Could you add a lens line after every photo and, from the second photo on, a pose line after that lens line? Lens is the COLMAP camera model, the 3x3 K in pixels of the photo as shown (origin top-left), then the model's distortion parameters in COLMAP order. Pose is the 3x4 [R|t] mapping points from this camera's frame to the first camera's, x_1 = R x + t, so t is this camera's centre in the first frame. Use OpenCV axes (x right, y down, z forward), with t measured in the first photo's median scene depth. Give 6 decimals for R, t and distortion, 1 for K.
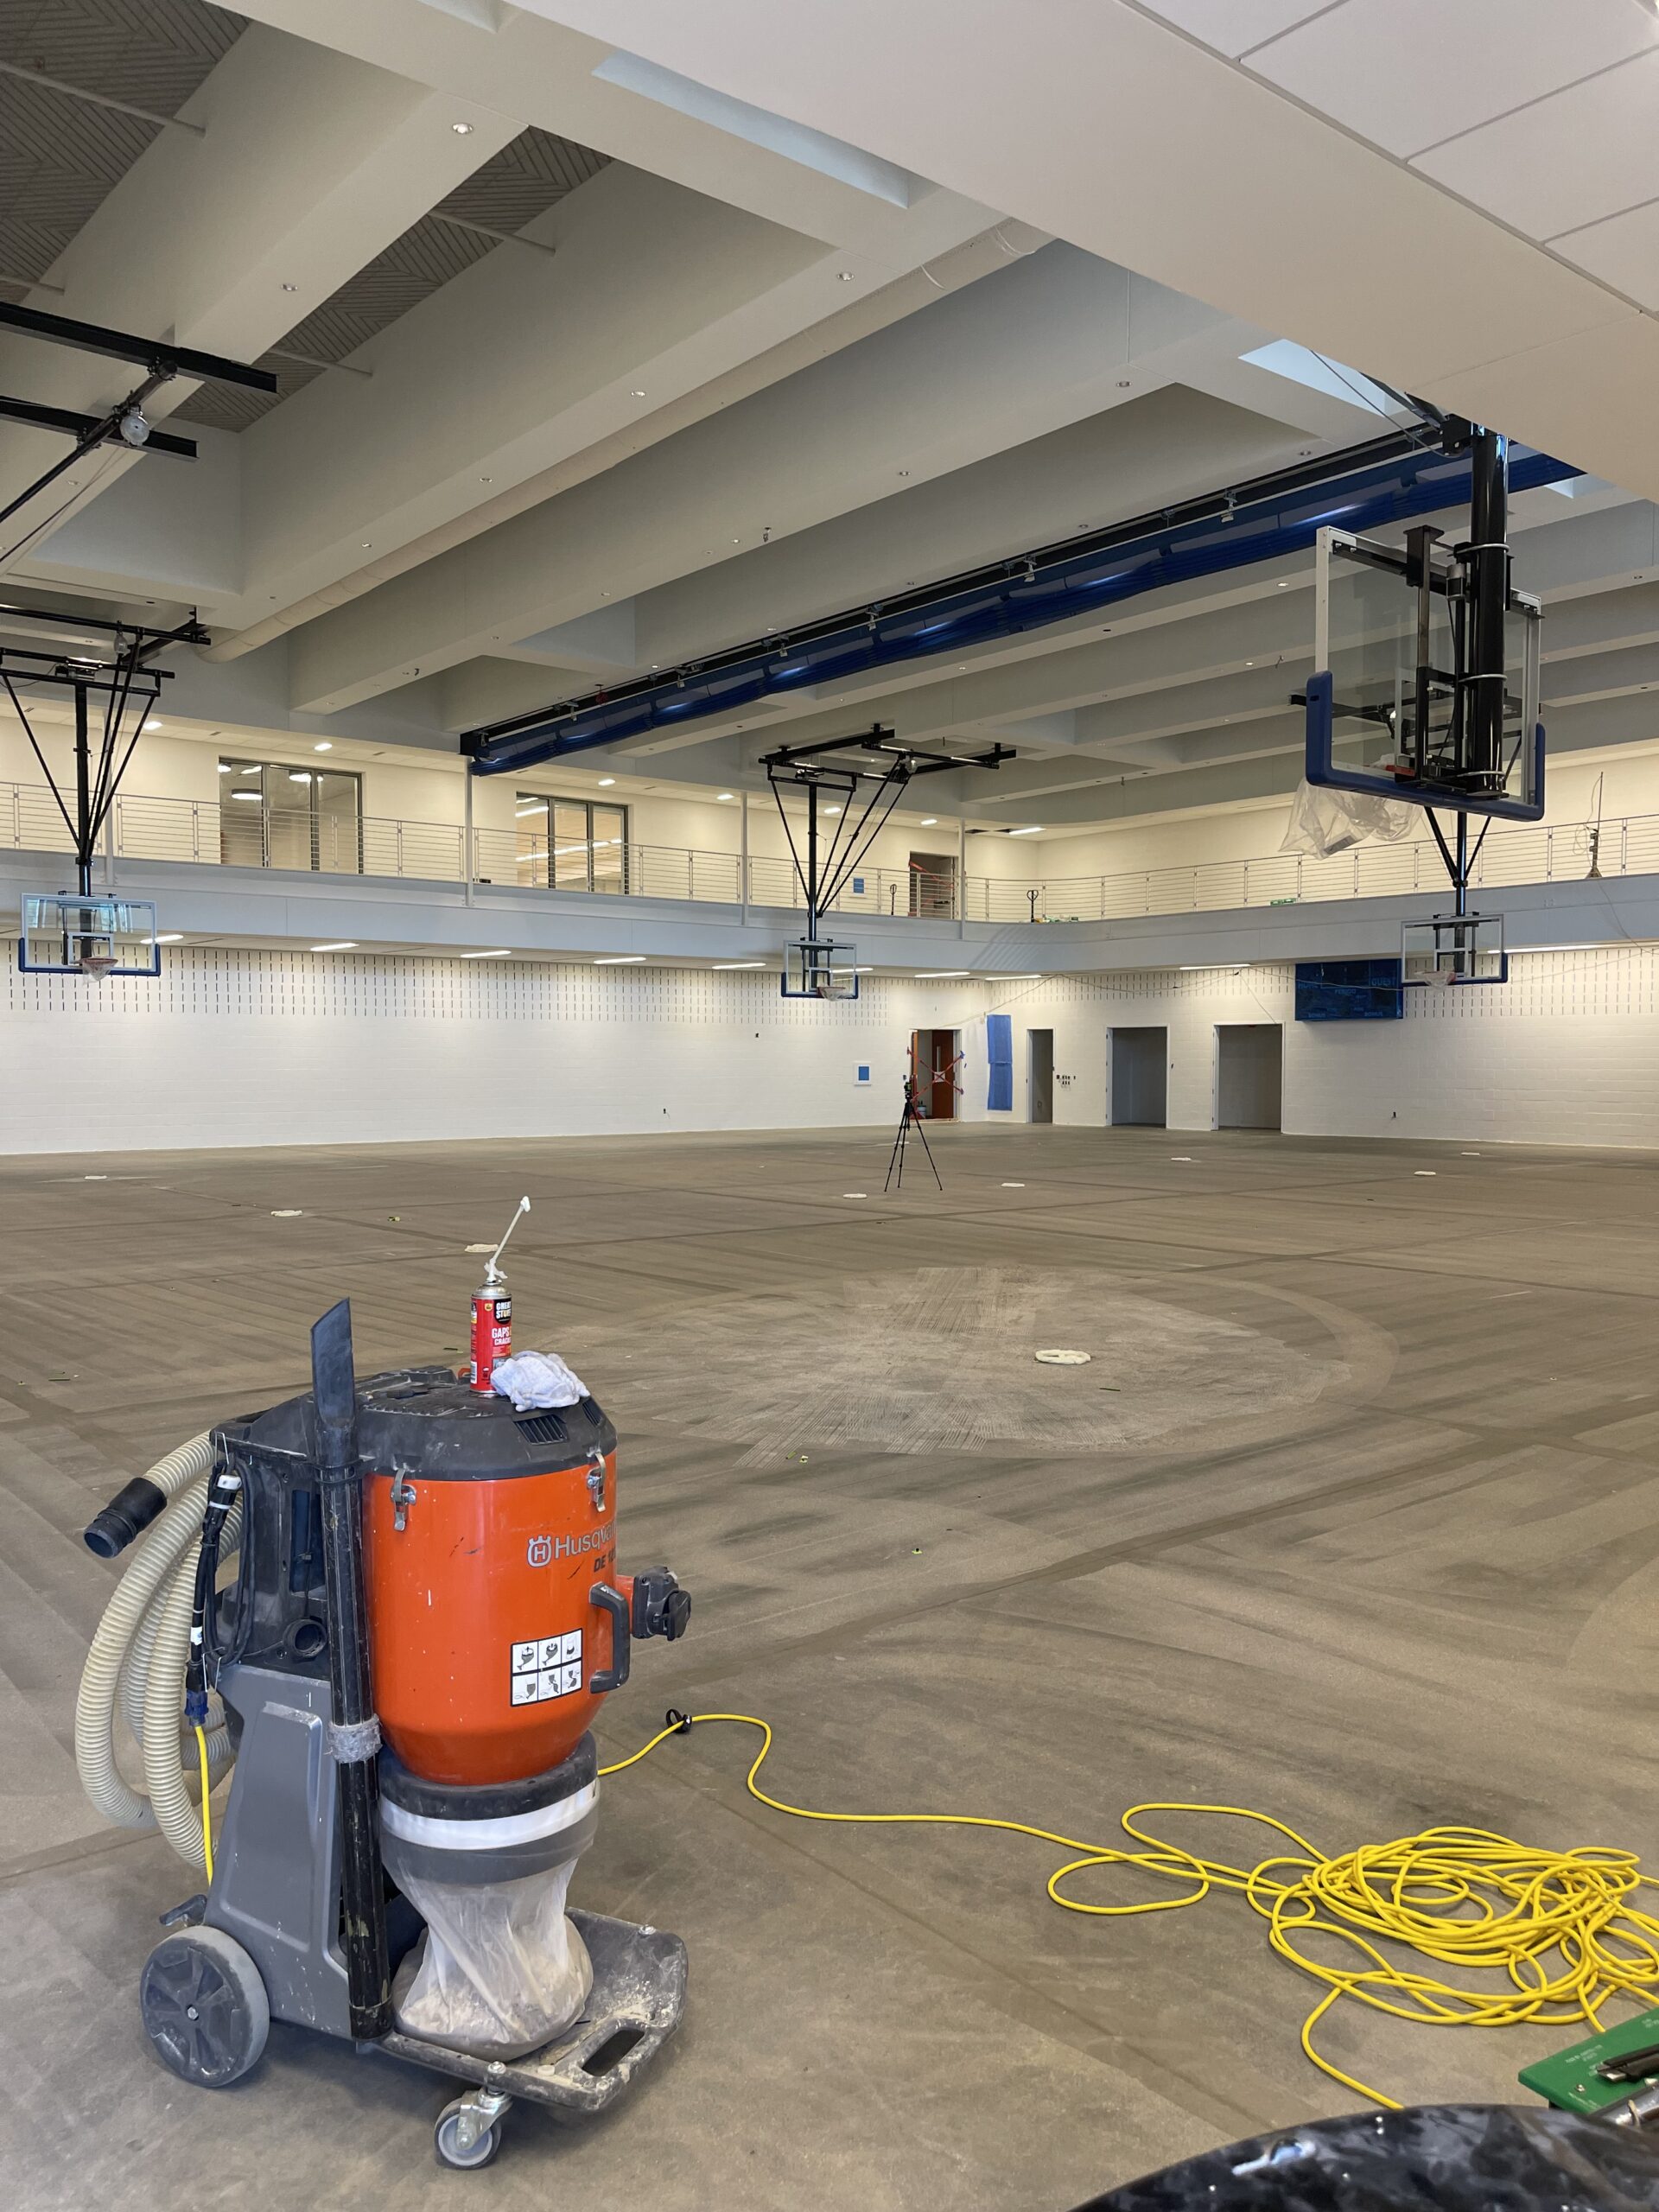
lens RADIAL K [[1666.3, 0, 824.7], [0, 1666.3, 1111.7], [0, 0, 1]] dist [0.042014, -0.040433]
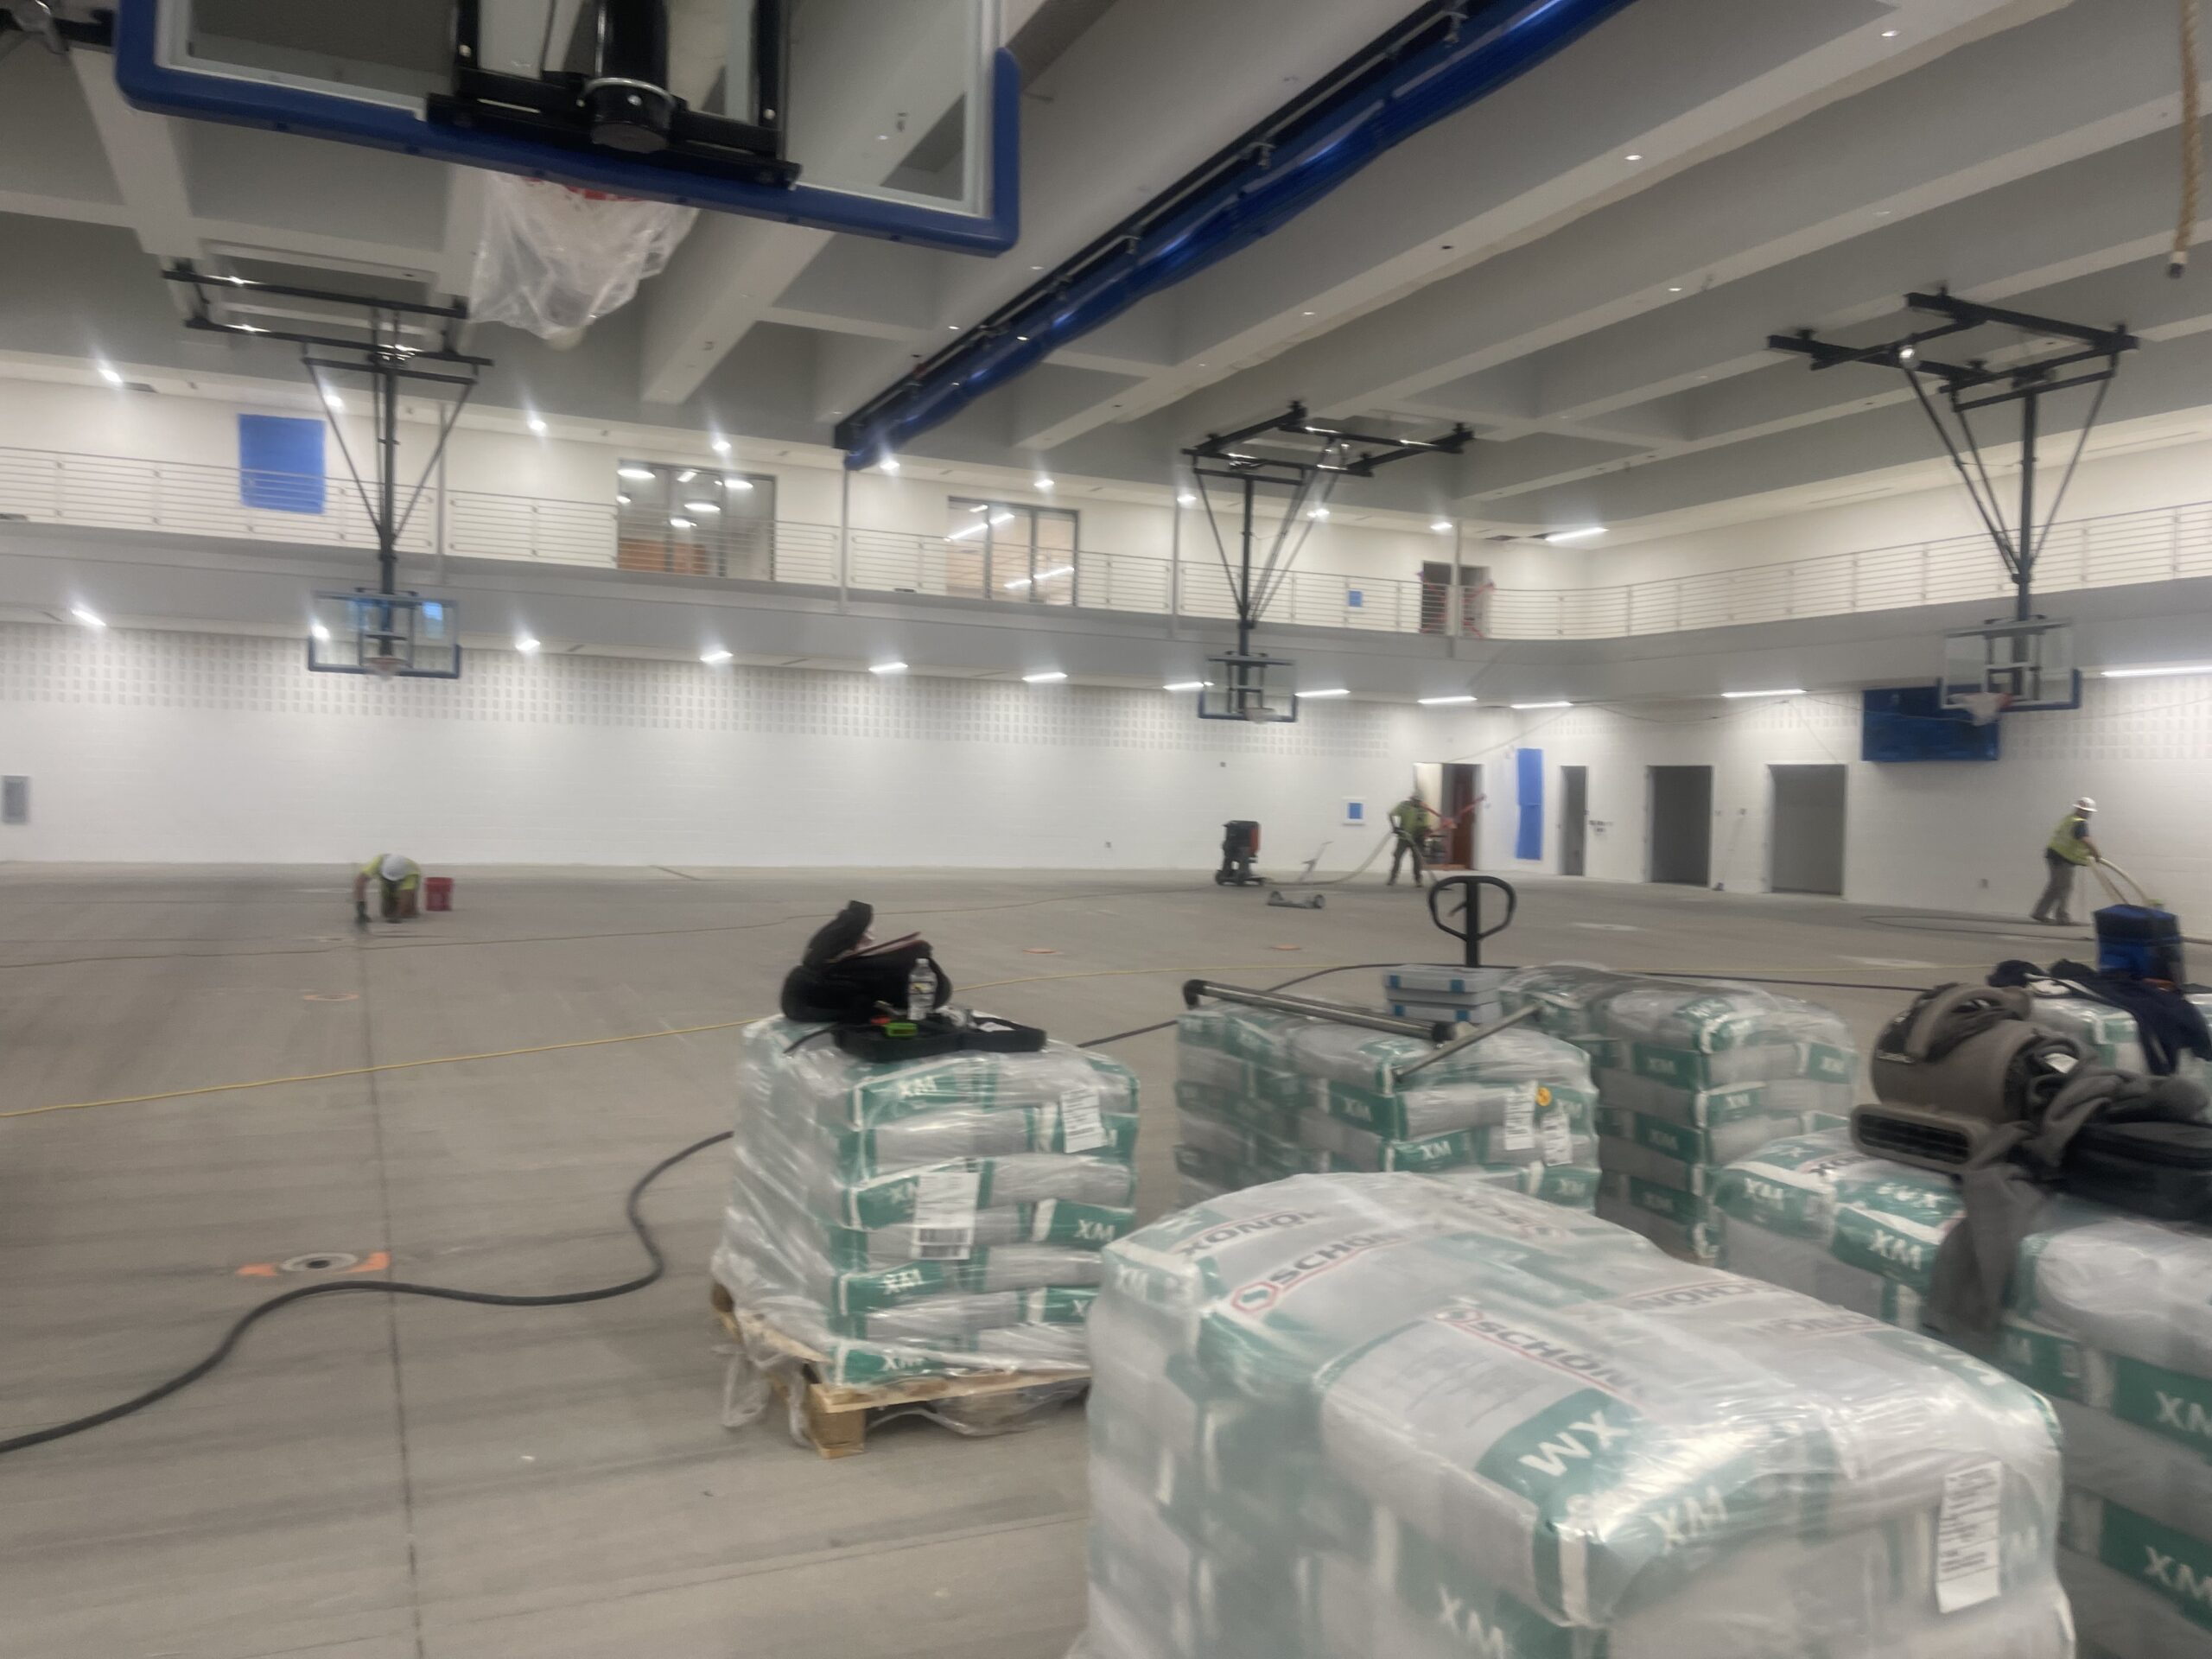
lens RADIAL K [[1666.3, 0, 1102.4], [0, 1666.3, 817.8], [0, 0, 1]] dist [0.042014, -0.040433]
pose [[0.966118, 0.031151, -0.256213, 0.157861], [-0.036593, 0.999194, -0.016499, -0.000179], [0.255492, 0.025315, 0.966480, 0.144859]]
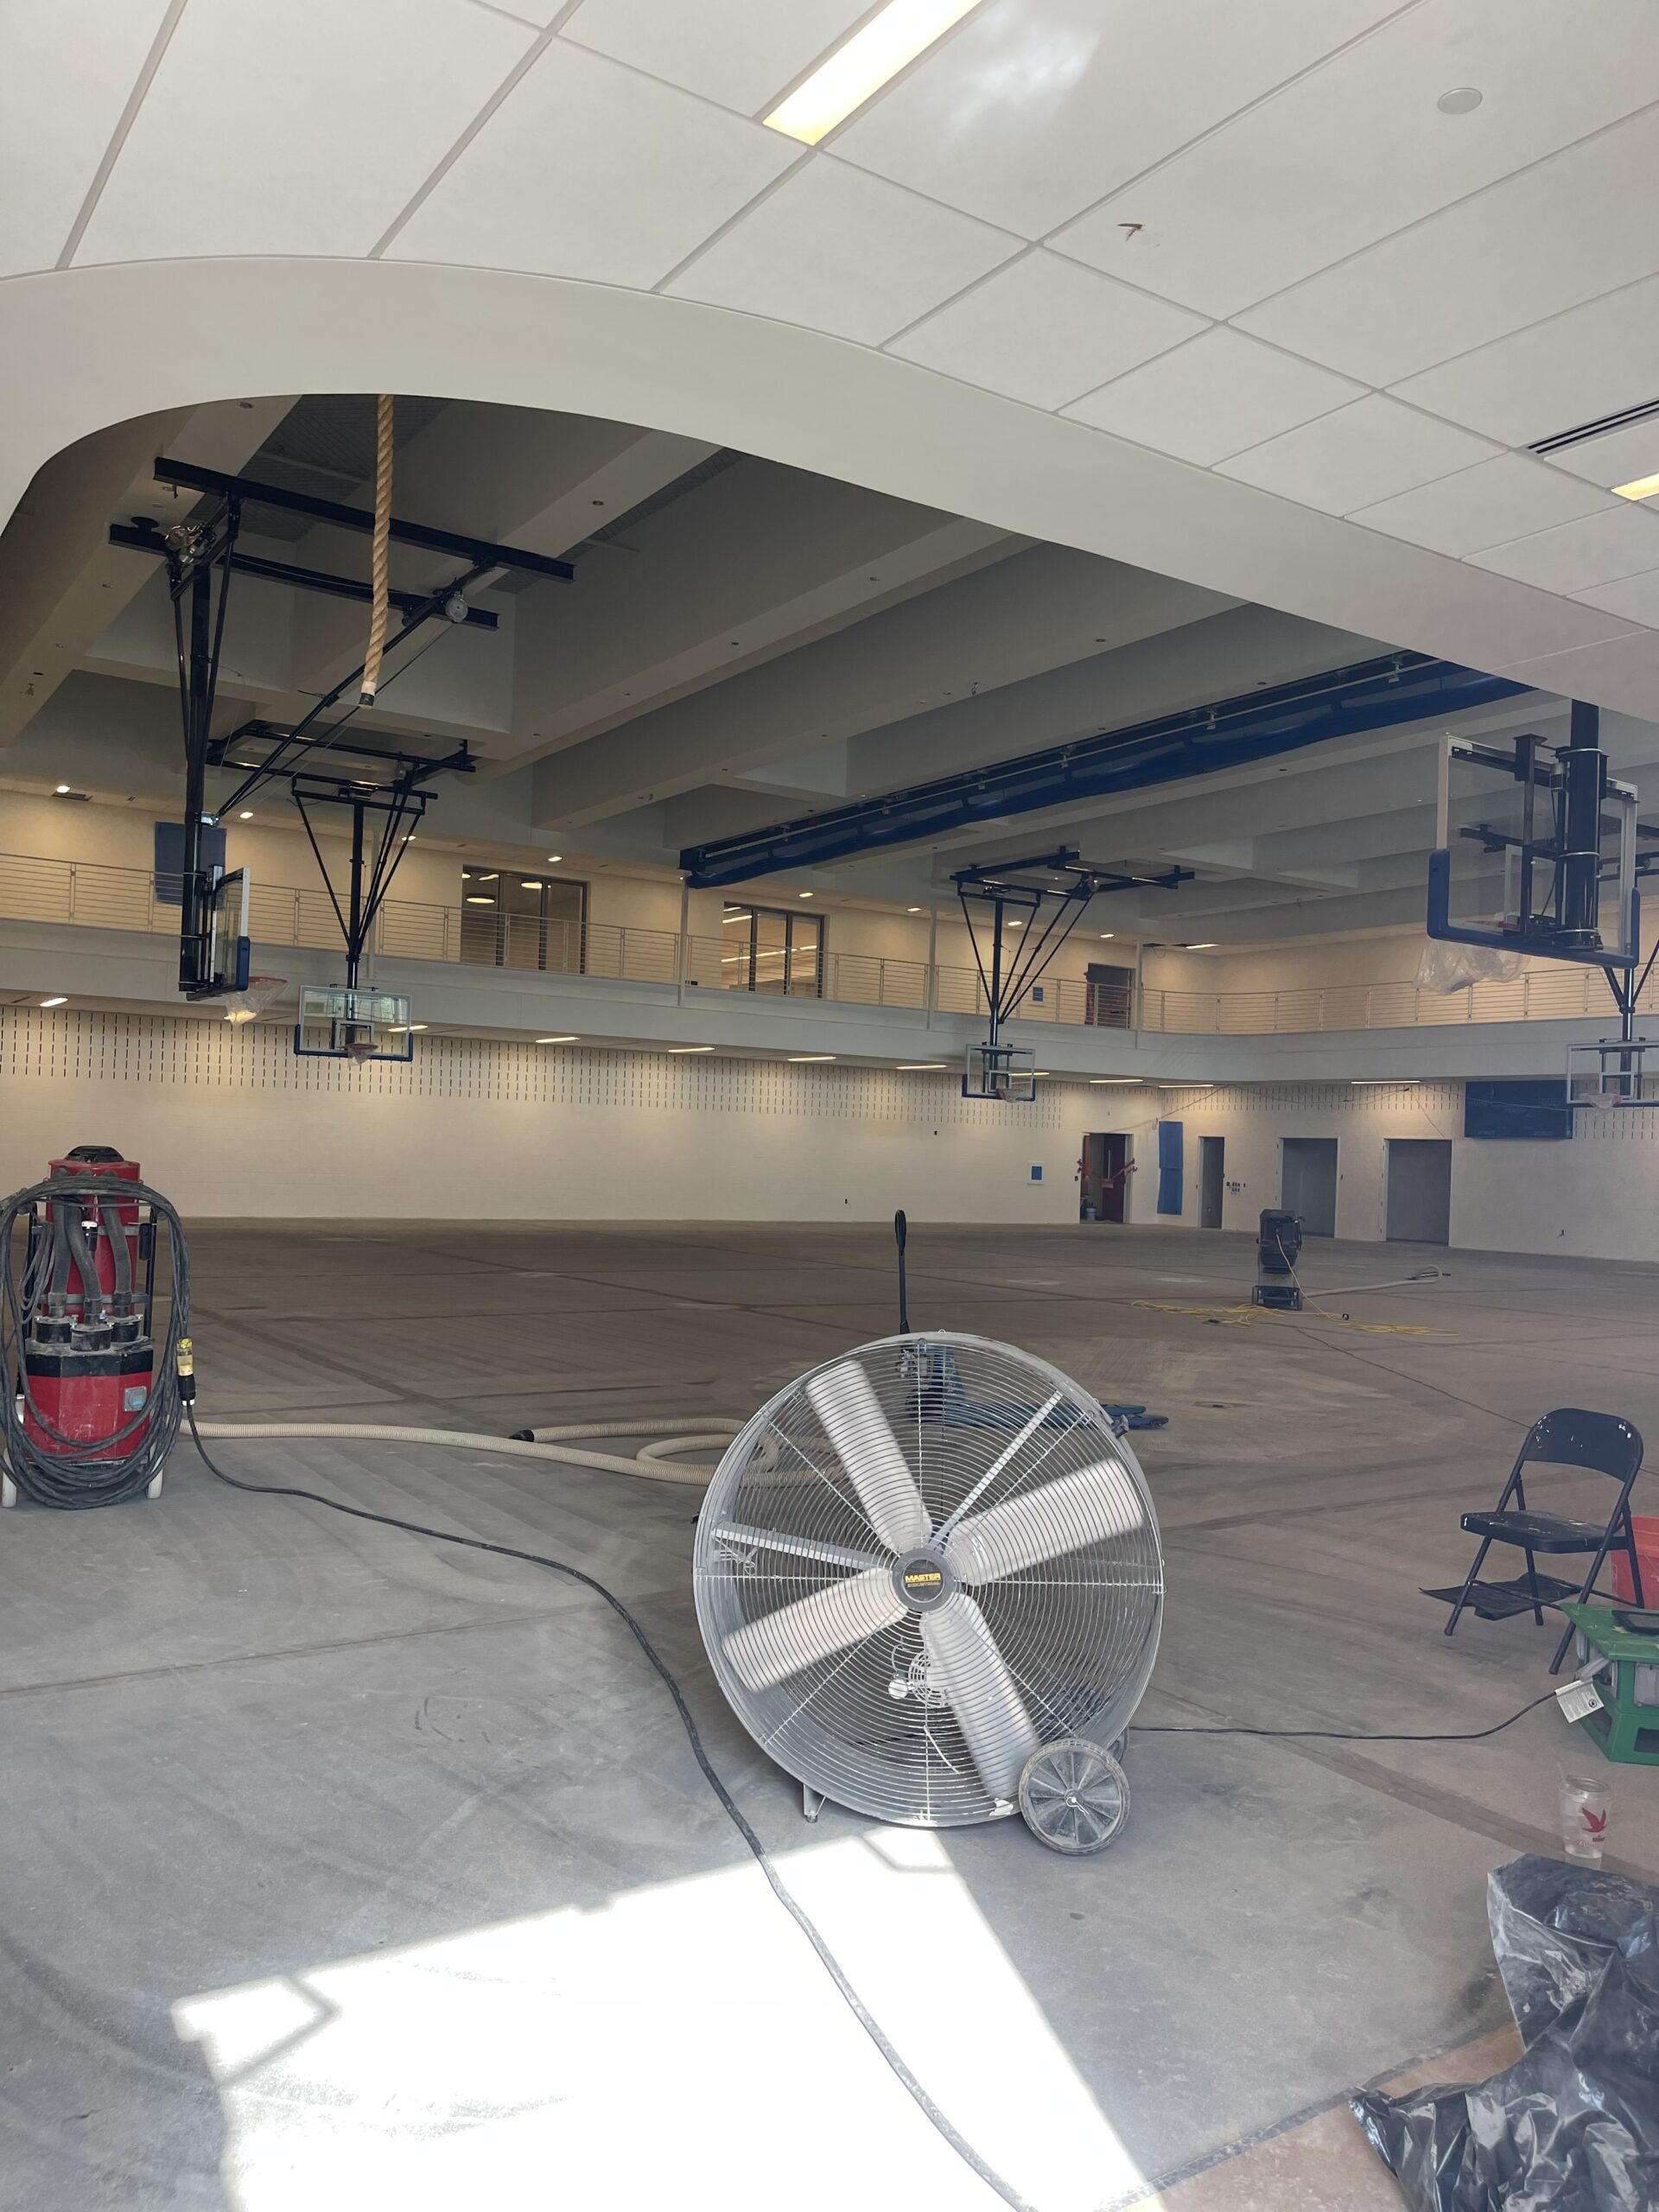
lens RADIAL K [[1666.3, 0, 837.3], [0, 1666.3, 1121.4], [0, 0, 1]] dist [0.042014, -0.040433]
pose [[0.995118, 0.033308, -0.092906, -0.007012], [-0.038333, 0.997867, -0.052840, 0.005674], [0.090948, 0.056143, 0.994272, -0.064817]]
